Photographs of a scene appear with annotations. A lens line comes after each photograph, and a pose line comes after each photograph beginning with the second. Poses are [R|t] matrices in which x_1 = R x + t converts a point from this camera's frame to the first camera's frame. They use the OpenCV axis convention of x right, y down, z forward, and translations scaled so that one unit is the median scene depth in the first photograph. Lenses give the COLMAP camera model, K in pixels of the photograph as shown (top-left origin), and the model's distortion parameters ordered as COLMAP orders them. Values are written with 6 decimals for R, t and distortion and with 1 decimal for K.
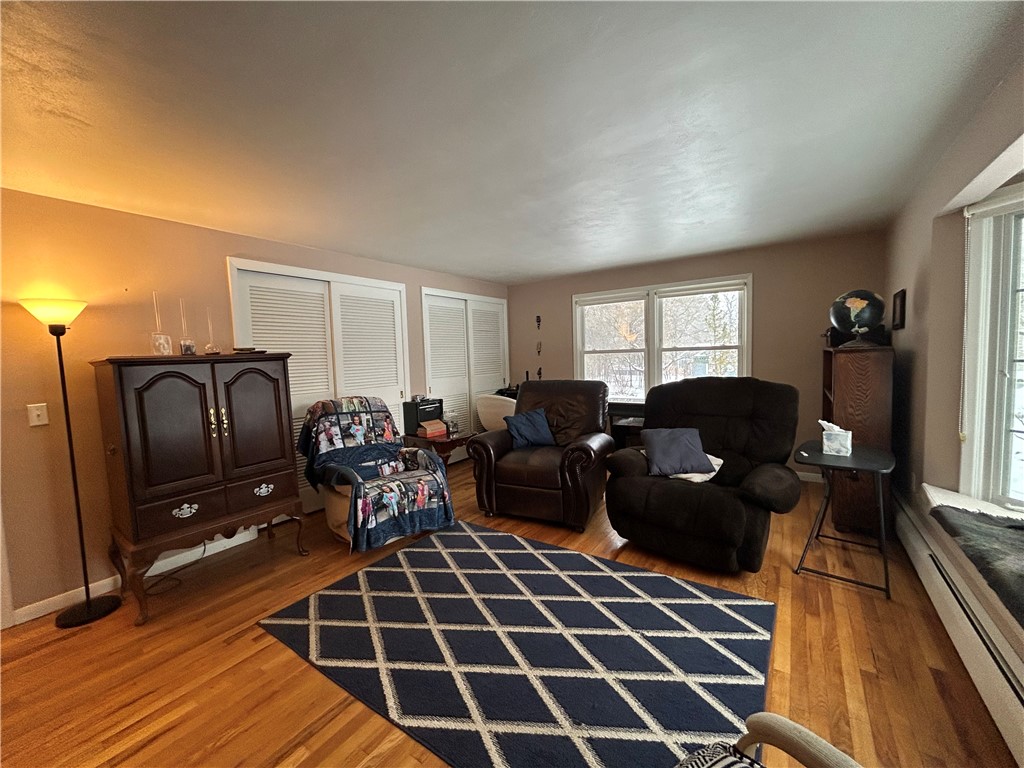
lens RADIAL K [[410.8, 0, 514.9], [0, 410.8, 386.6], [0, 0, 1]] dist [-0.000069, 0.000057]
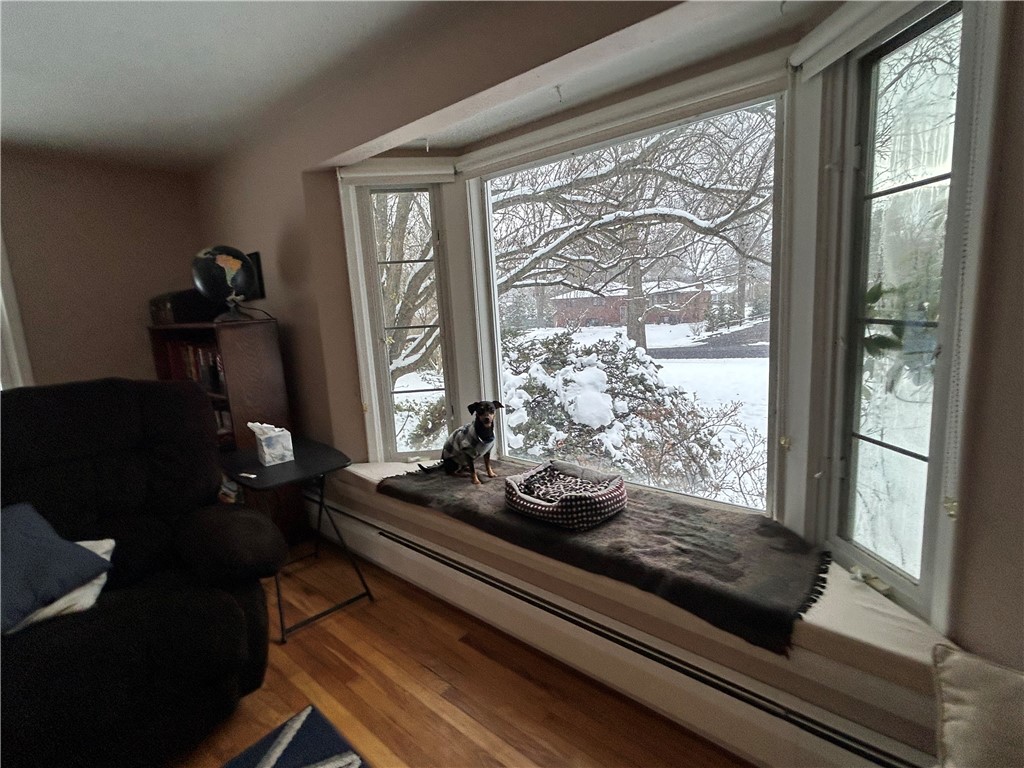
lens RADIAL K [[493.2, 0, 512.0], [0, 493.2, 379.5], [0, 0, 1]] dist [-0.006934, -0.000419]
pose [[0.115099, -0.134194, 0.984248, -0.030968], [0.134217, 0.983848, 0.118444, -0.032525], [-0.984245, 0.118470, 0.131251, 0.445659]]
